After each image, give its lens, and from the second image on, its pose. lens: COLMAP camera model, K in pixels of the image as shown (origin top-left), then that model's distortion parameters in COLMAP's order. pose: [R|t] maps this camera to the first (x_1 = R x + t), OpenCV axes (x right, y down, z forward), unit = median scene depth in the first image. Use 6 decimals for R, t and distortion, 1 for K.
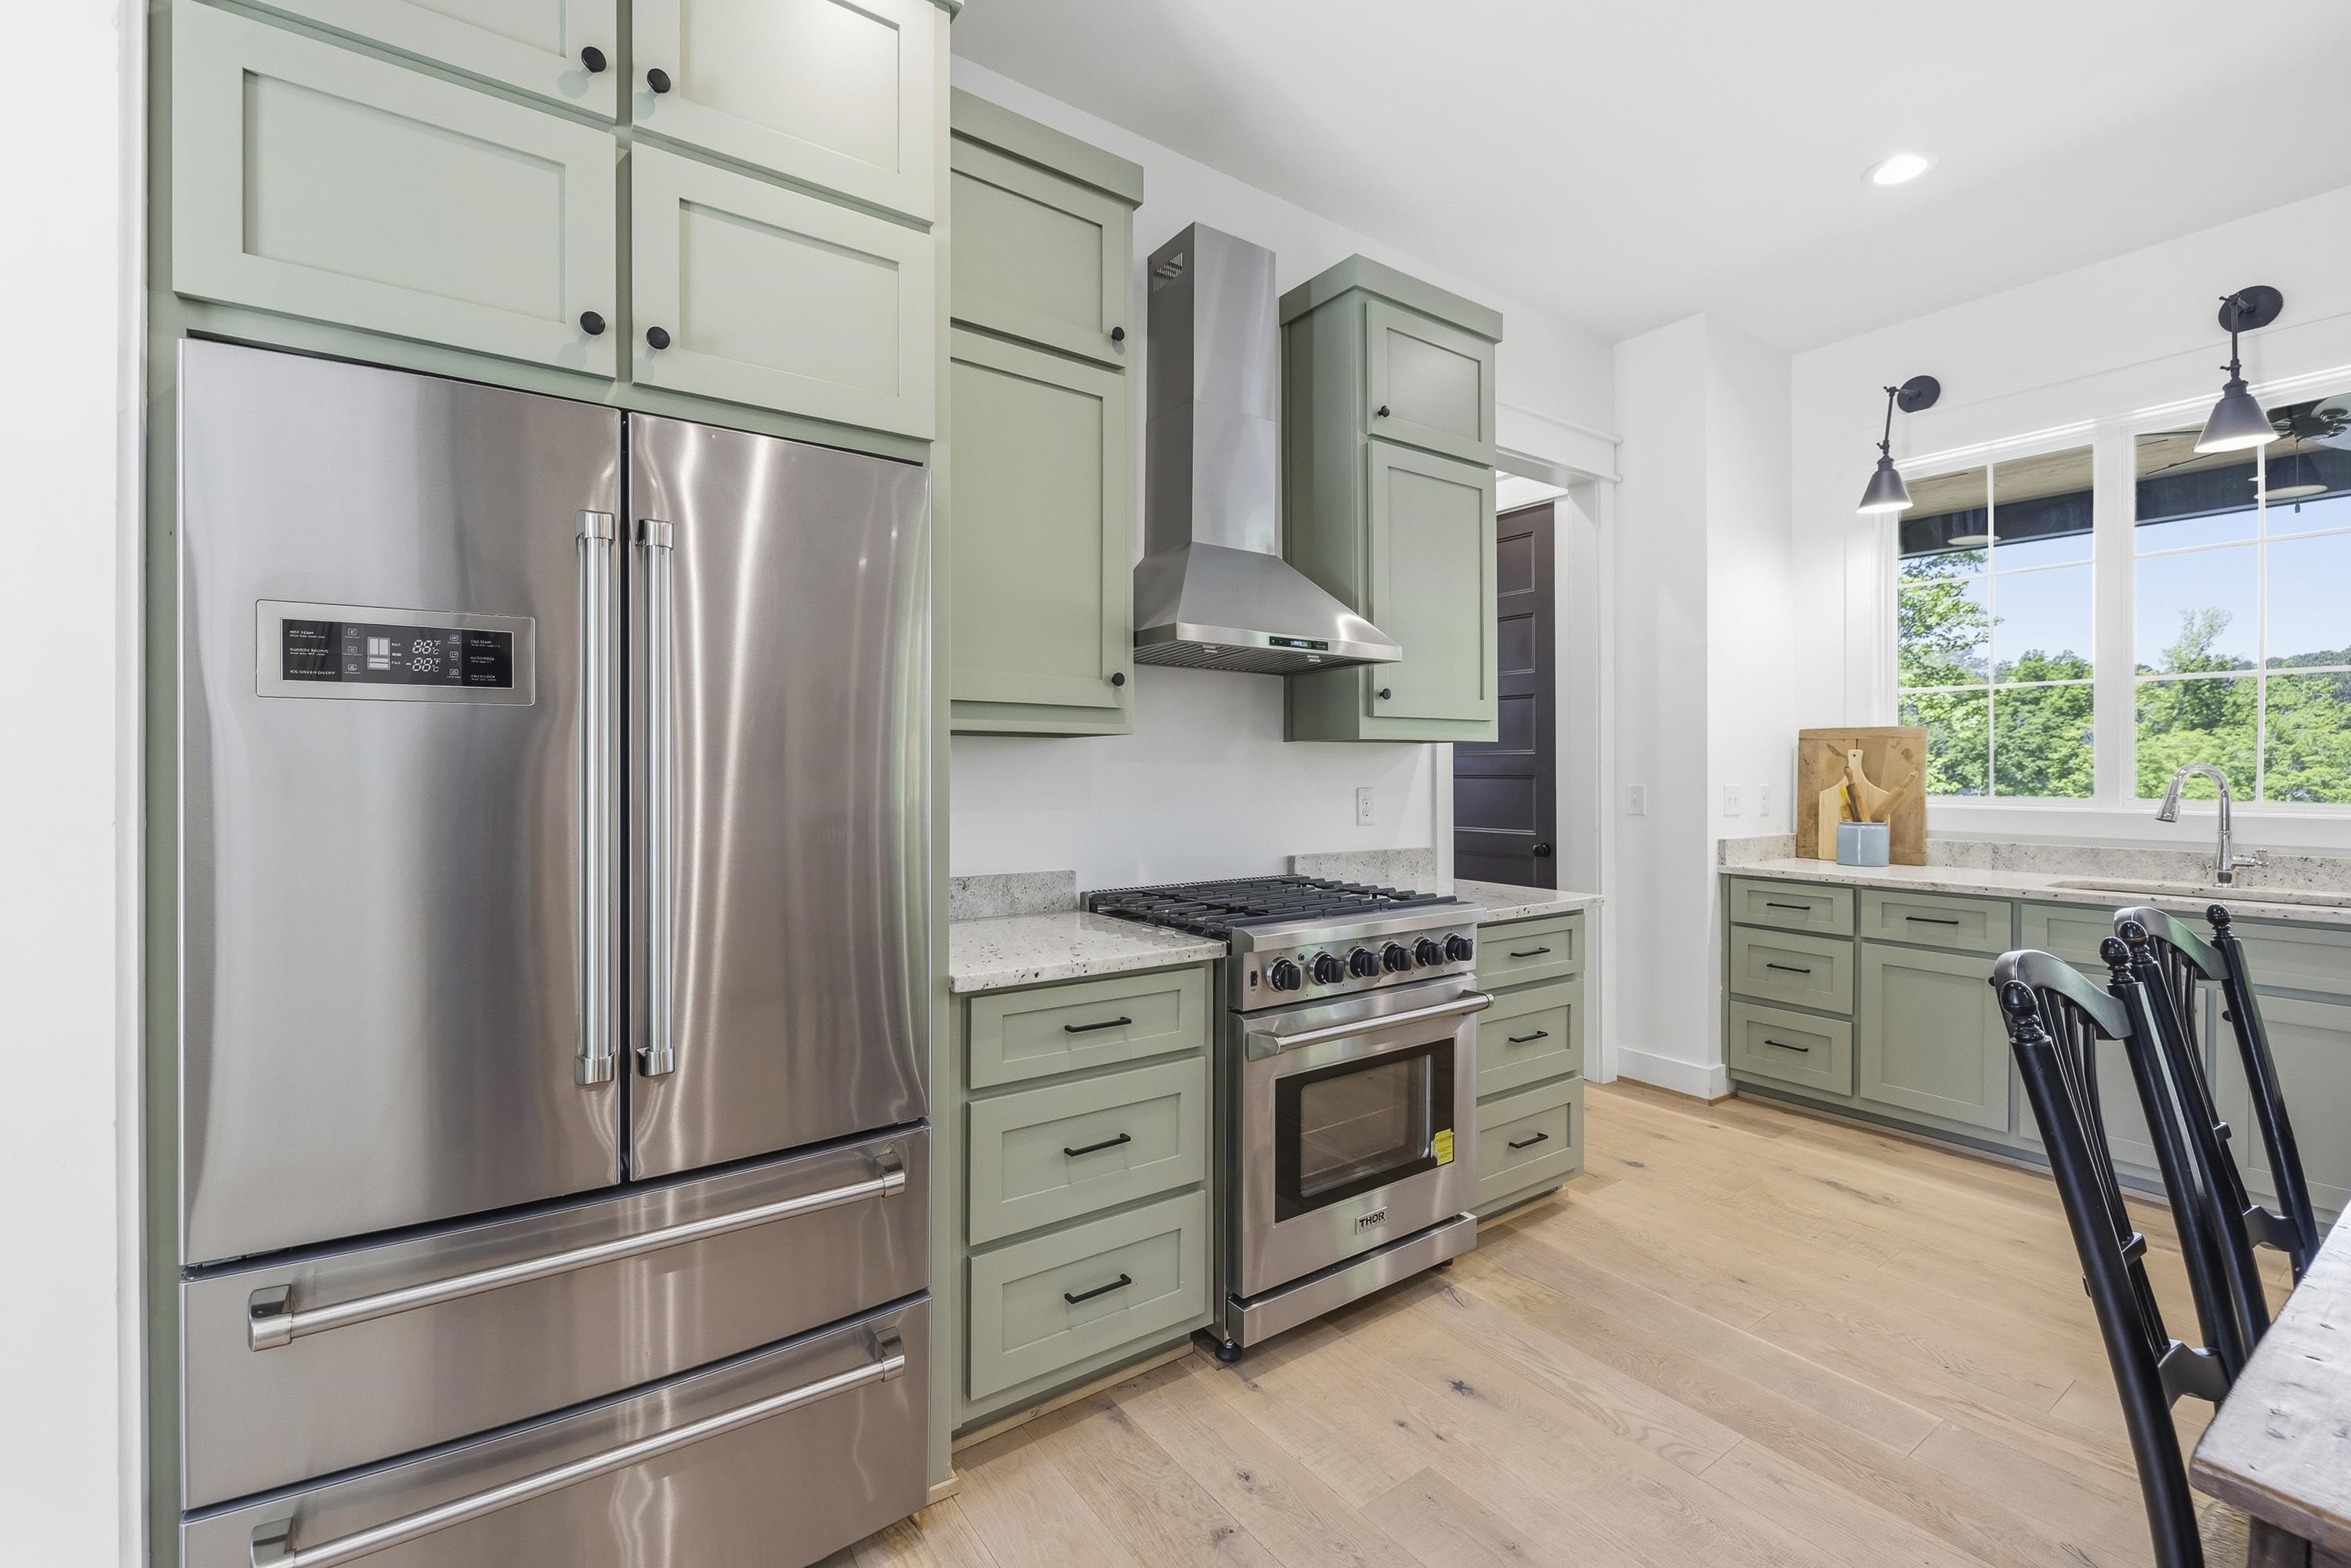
lens RADIAL K [[997.9, 0, 1160.0], [0, 997.9, 768.2], [0, 0, 1]] dist [-0.001148, -0.000308]
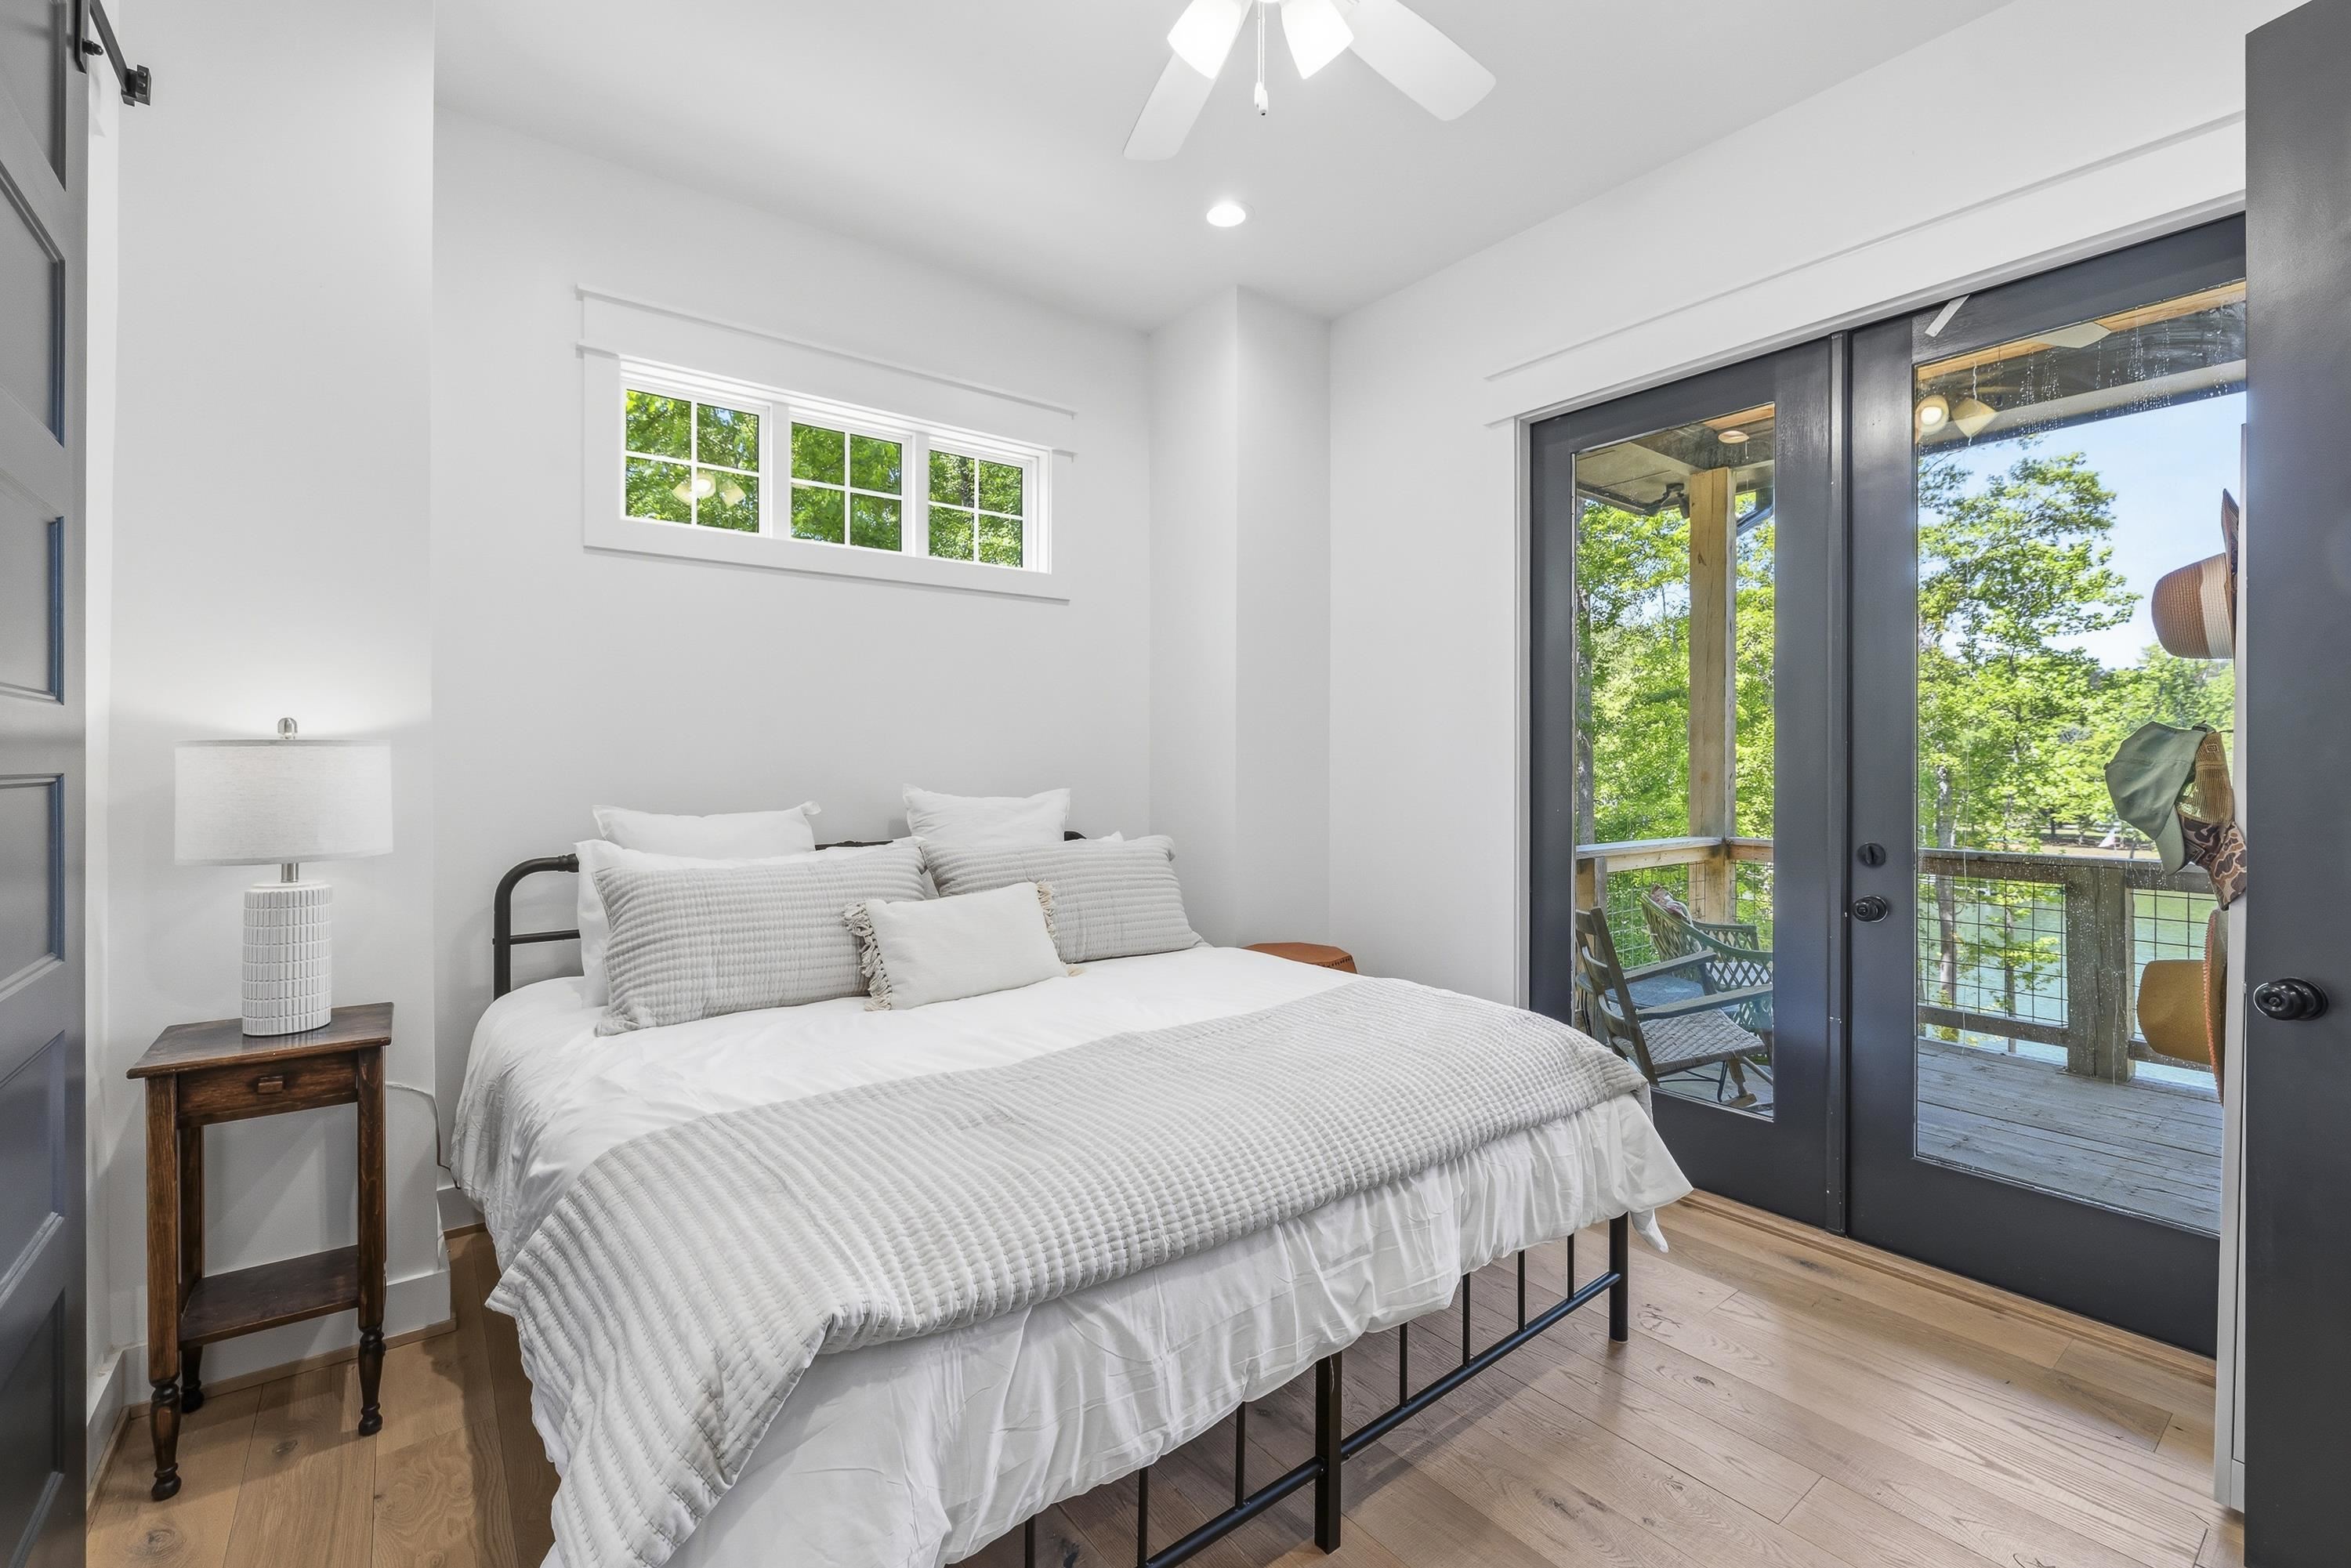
lens RADIAL K [[1004.4, 0, 1155.9], [0, 1004.4, 764.8], [0, 0, 1]] dist [0.001347, 0.000625]
pose [[0.999317, 0.004497, 0.036679, -0.344841], [-0.004503, 0.999990, 0.000080, 0.006451], [-0.036679, -0.000245, 0.999327, 1.391102]]
